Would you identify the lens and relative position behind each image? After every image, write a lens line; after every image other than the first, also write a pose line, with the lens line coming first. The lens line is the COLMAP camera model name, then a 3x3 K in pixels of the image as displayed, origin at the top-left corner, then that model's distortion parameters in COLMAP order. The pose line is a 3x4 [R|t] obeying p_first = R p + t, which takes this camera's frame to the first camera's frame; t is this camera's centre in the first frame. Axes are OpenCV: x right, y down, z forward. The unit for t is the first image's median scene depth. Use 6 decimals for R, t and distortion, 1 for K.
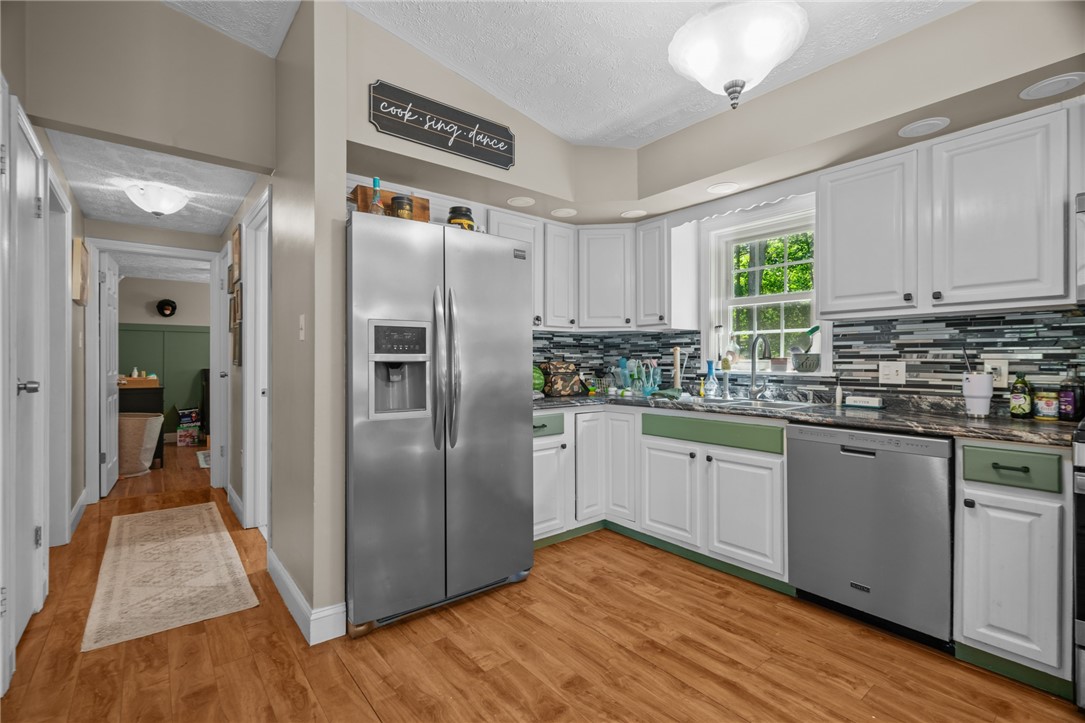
lens RADIAL K [[490.5, 0, 542.5], [0, 490.5, 361.5], [0, 0, 1]] dist [0.000781, 0.000135]
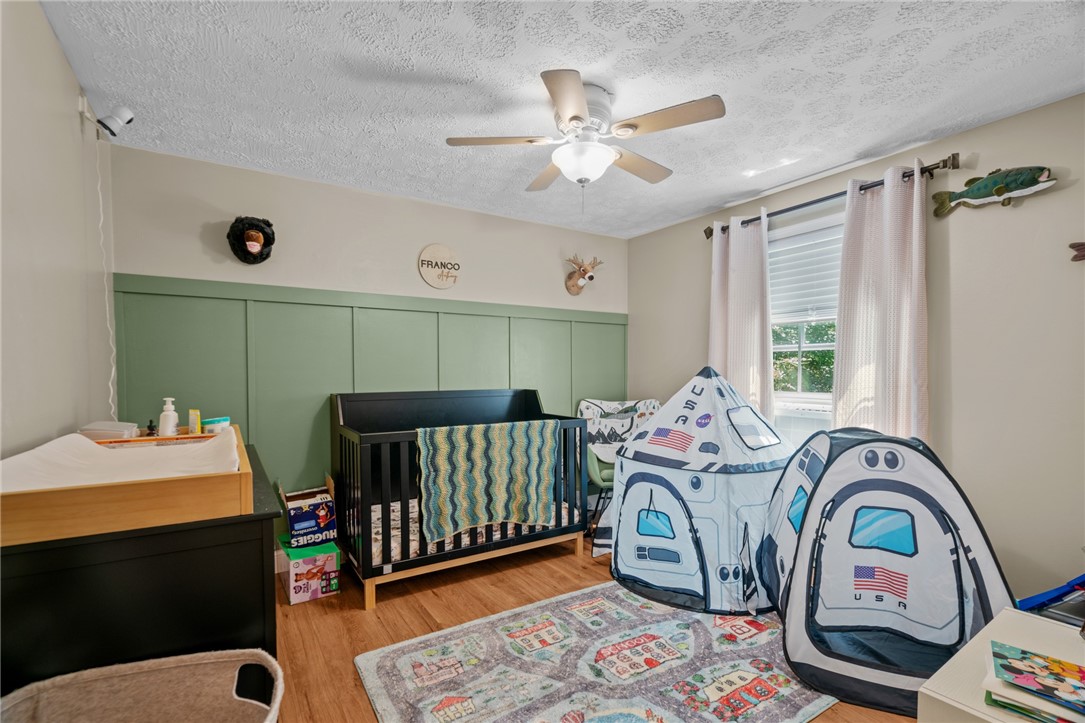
lens RADIAL K [[498.6, 0, 541.7], [0, 498.6, 399.7], [0, 0, 1]] dist [-0.000711, -0.000051]
pose [[0.994280, 0.000175, -0.106807, -0.503183], [0.004836, 0.998899, 0.046656, -0.000873], [0.106698, -0.046906, 0.993184, 0.637235]]
